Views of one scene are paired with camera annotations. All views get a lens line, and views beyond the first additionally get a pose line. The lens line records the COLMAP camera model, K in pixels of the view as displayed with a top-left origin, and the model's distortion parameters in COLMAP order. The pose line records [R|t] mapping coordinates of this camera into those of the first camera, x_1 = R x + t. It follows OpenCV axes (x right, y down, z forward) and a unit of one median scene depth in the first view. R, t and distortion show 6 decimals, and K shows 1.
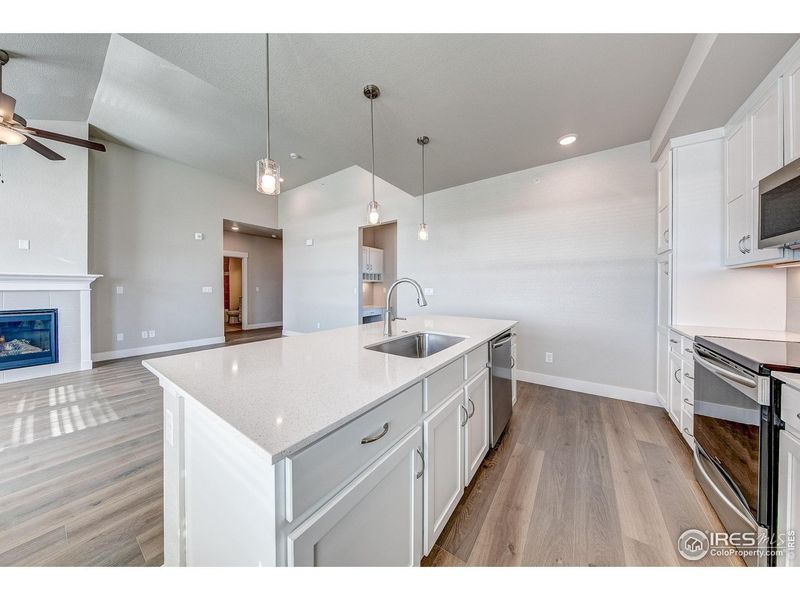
lens RADIAL K [[250.9, 0, 399.2], [0, 250.9, 289.4], [0, 0, 1]] dist [-0.002645, -0.001587]
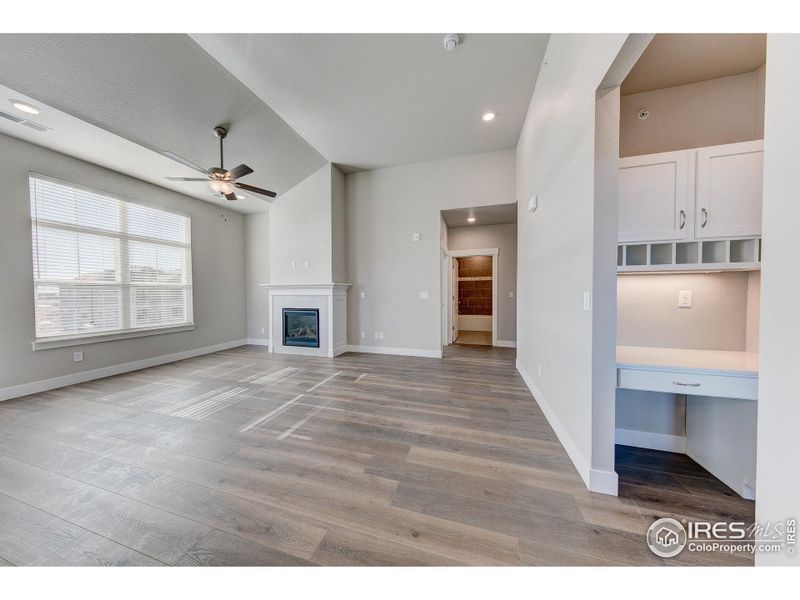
lens RADIAL K [[250.9, 0, 397.5], [0, 250.9, 298.0], [0, 0, 1]] dist [-0.002645, -0.001587]
pose [[0.310440, 0.015610, -0.950465, 0.075093], [-0.001907, 0.999873, 0.015799, -0.004383], [0.950591, -0.003092, 0.310430, 0.921130]]
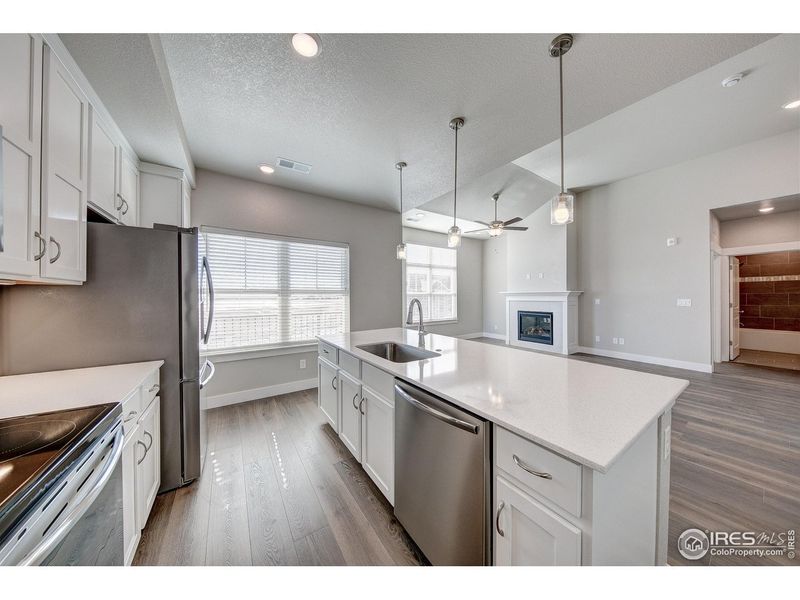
lens RADIAL K [[250.9, 0, 397.0], [0, 250.9, 296.6], [0, 0, 1]] dist [-0.002645, -0.001587]
pose [[-0.373403, 0.001587, -0.927668, 0.524406], [-0.003225, 0.999990, 0.003008, -0.027889], [0.927664, 0.004115, -0.373394, 0.617698]]
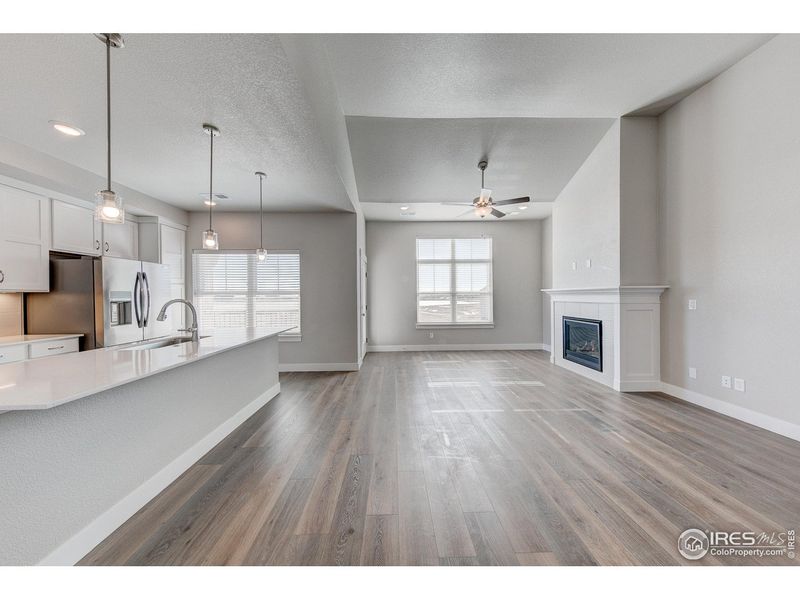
lens RADIAL K [[250.9, 0, 400.5], [0, 250.9, 297.3], [0, 0, 1]] dist [-0.002645, -0.001587]
pose [[-0.811407, 0.005242, -0.584459, -0.069276], [0.002196, 0.999980, 0.005919, -0.027043], [0.584478, 0.003520, -0.811402, 1.273422]]
